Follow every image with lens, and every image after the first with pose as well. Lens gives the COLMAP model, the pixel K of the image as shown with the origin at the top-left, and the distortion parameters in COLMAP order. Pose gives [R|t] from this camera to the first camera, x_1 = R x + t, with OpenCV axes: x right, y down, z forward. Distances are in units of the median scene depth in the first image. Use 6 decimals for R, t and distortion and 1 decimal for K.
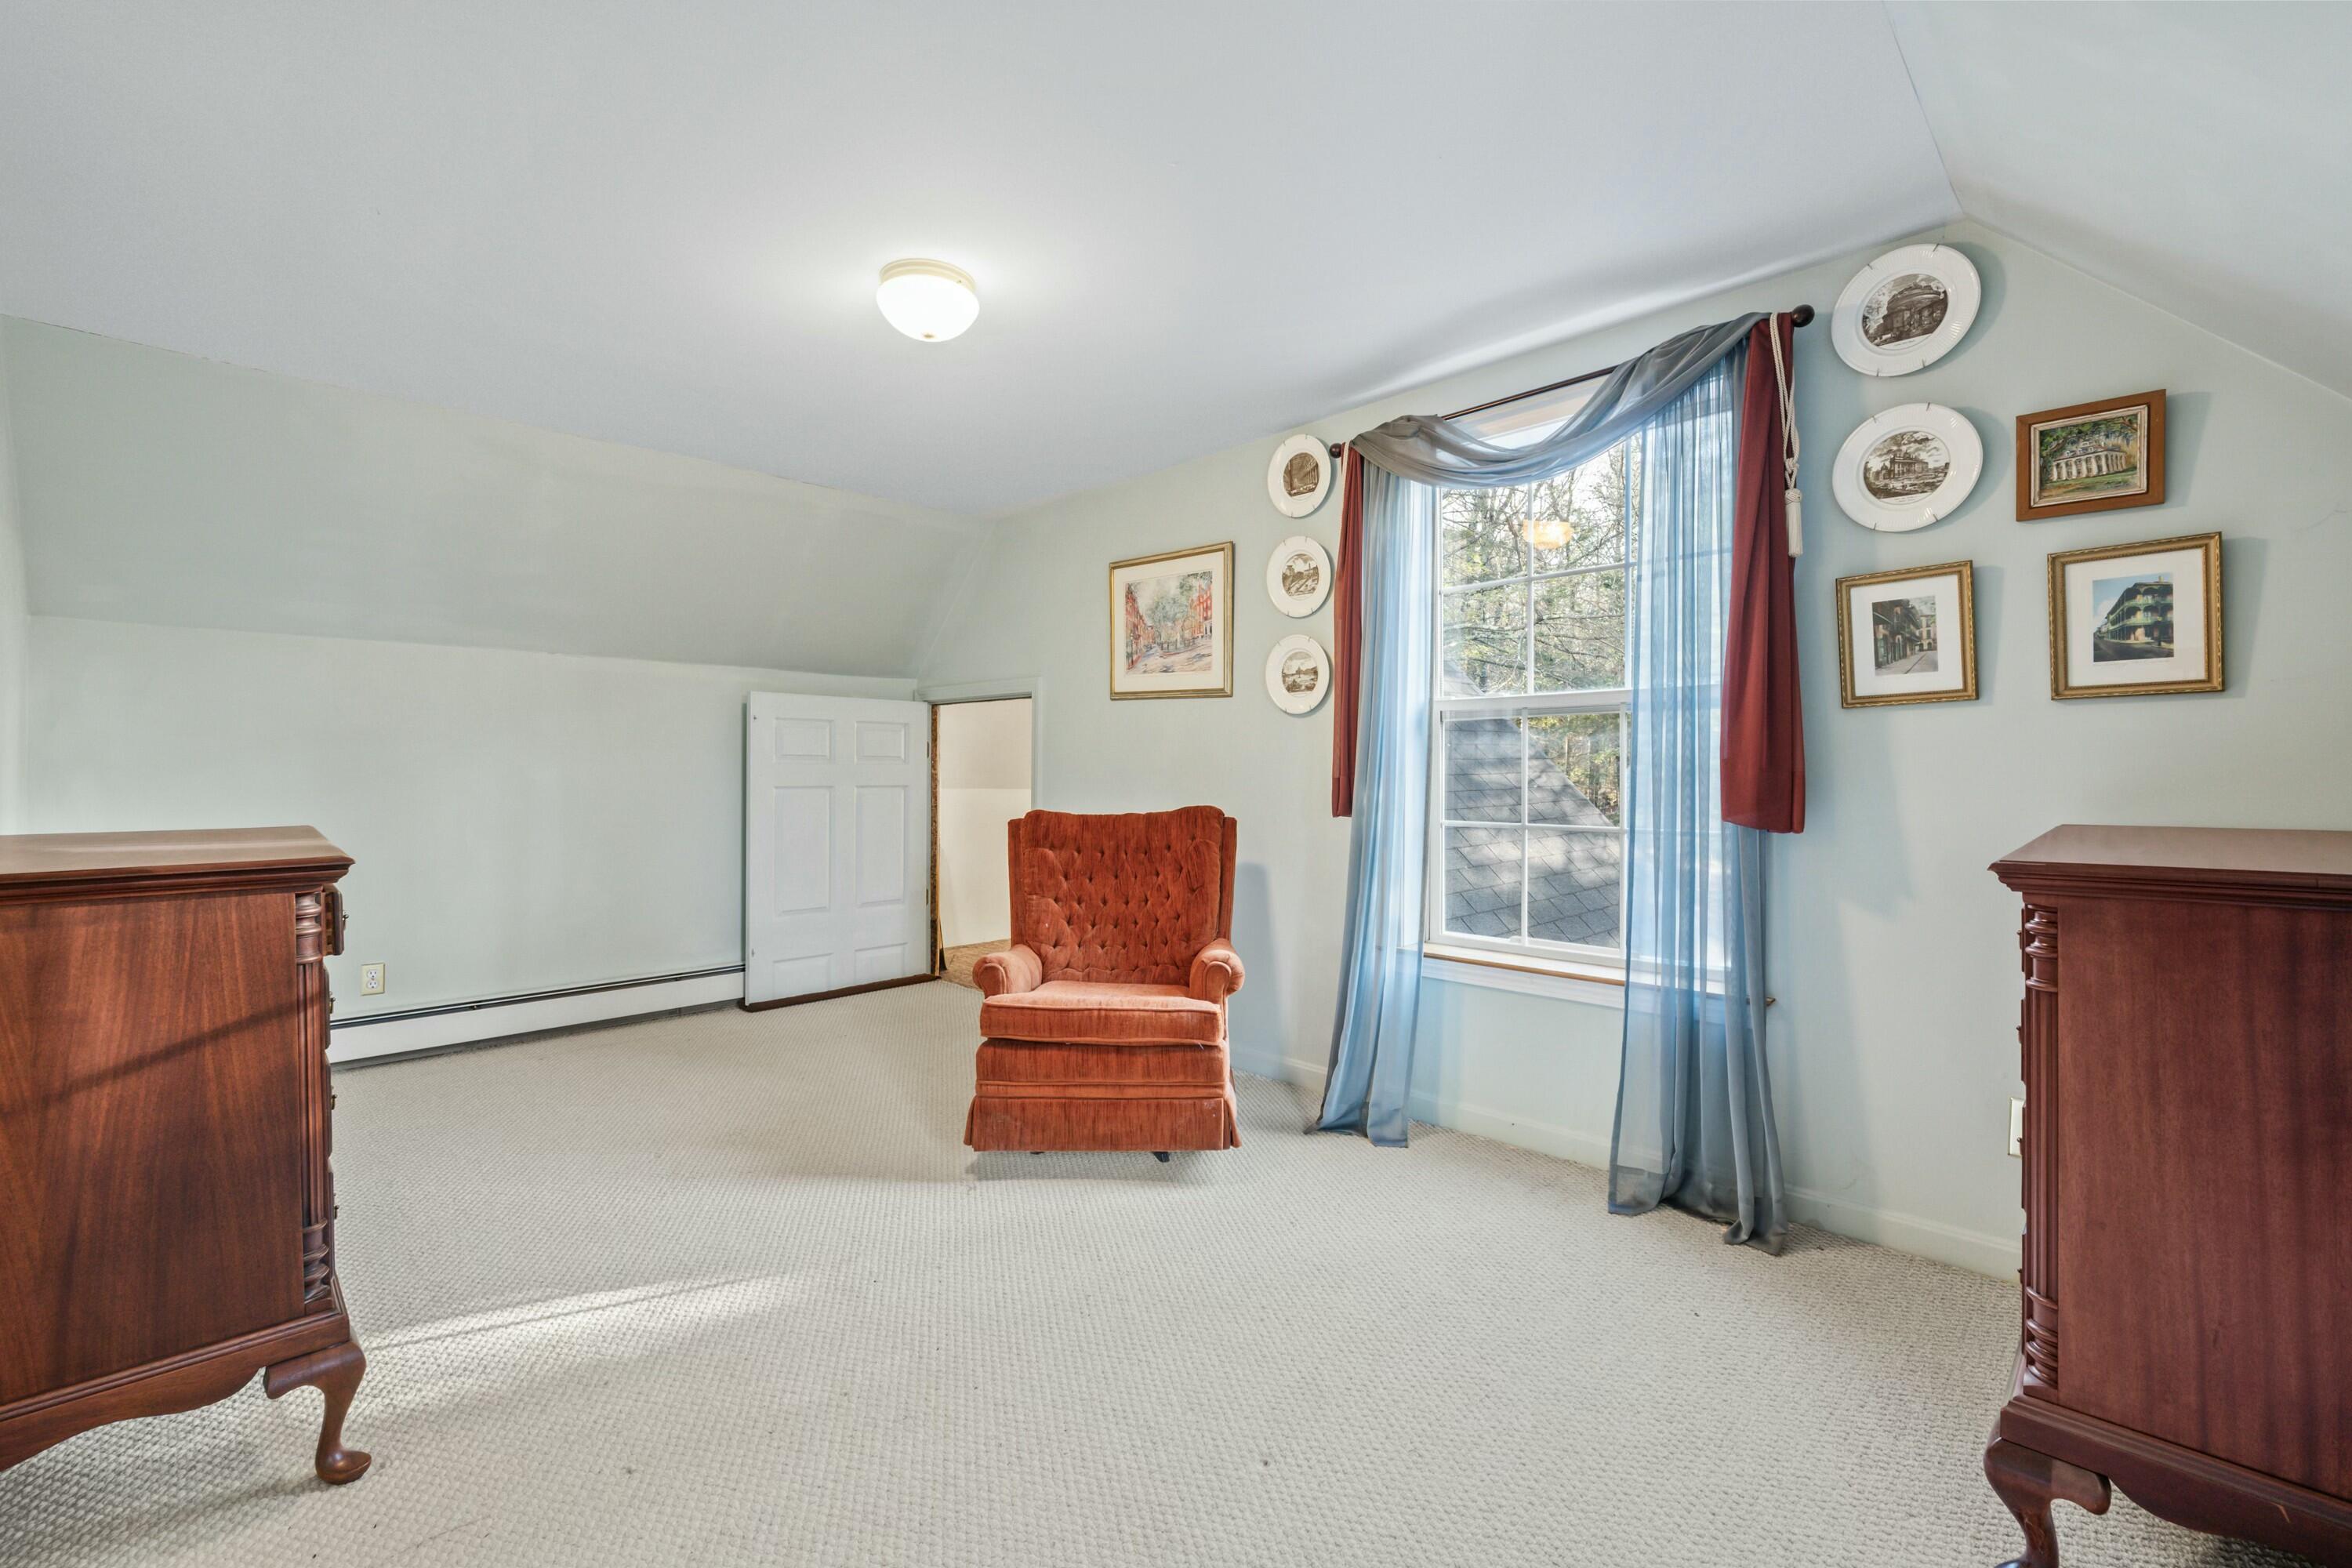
lens RADIAL K [[1009.3, 0, 1176.0], [0, 1009.3, 784.0], [0, 0, 1]] dist [-0.011862, 0.000218]
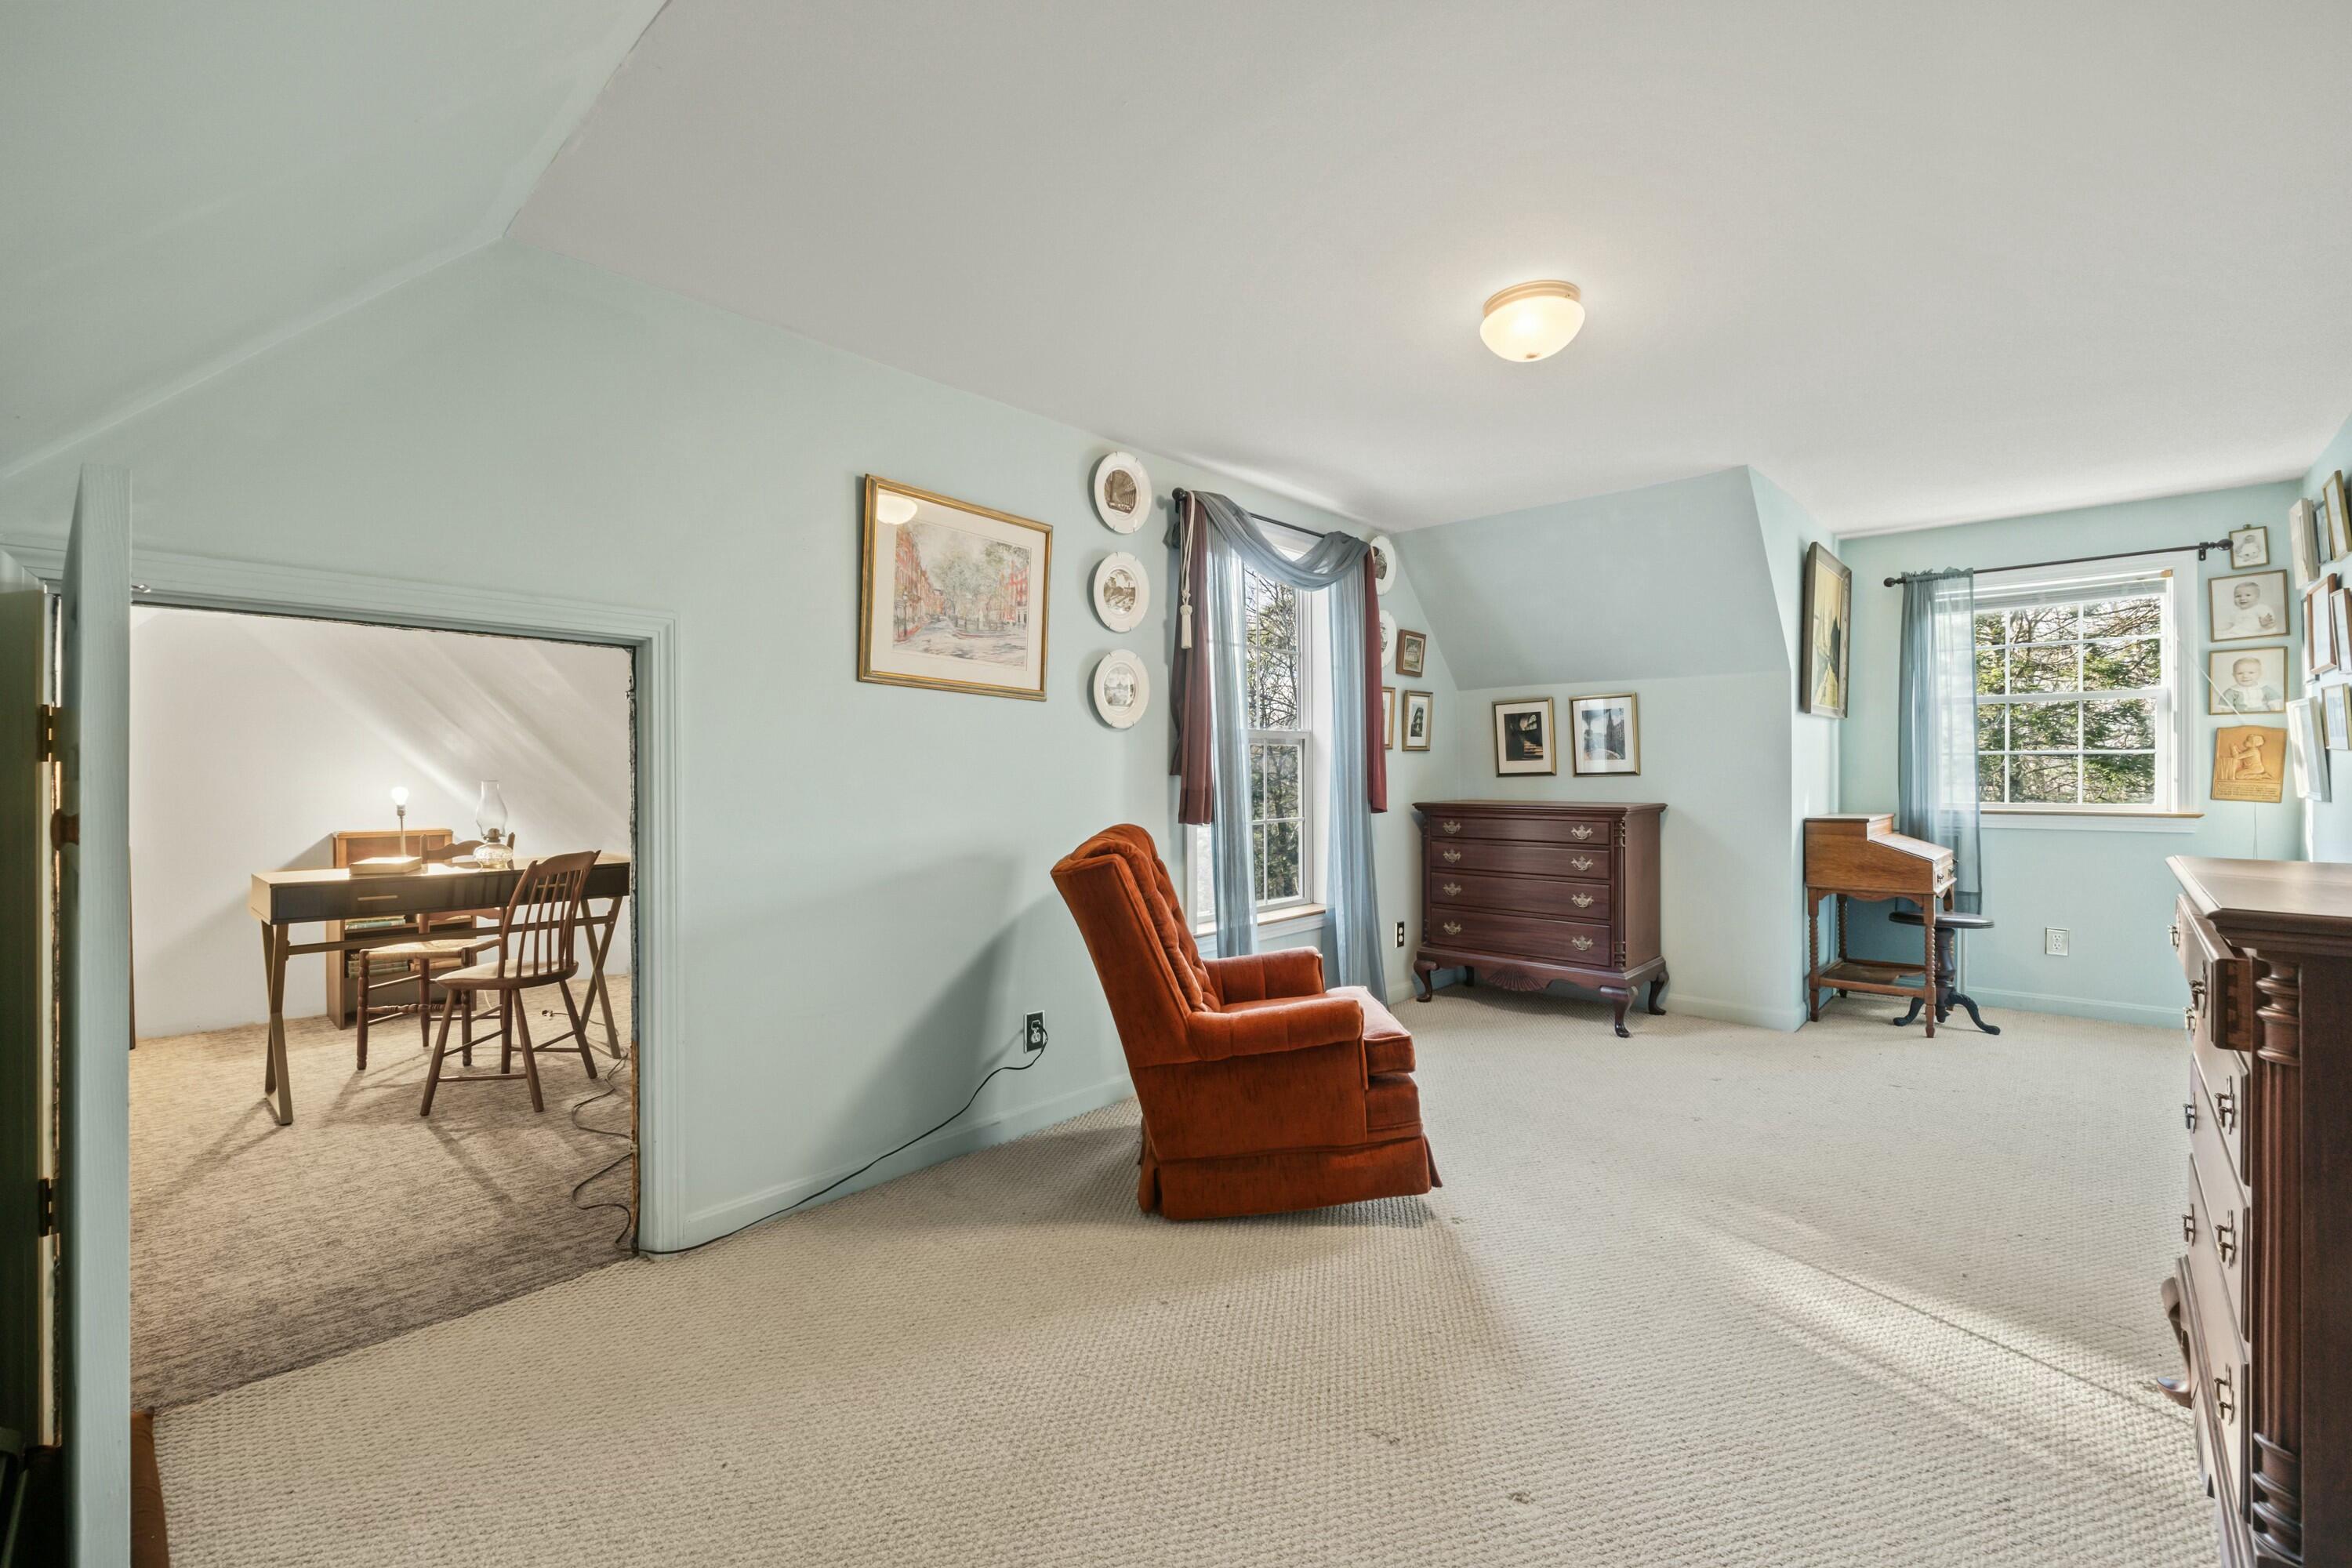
lens RADIAL K [[999.1, 0, 1161.8], [0, 999.1, 780.1], [0, 0, 1]] dist [-0.010579, 0.000164]
pose [[-0.047860, 0.001355, 0.998853, -0.798614], [0.022111, 0.999755, -0.000297, -0.015686], [-0.998609, 0.022072, -0.047878, 0.925371]]
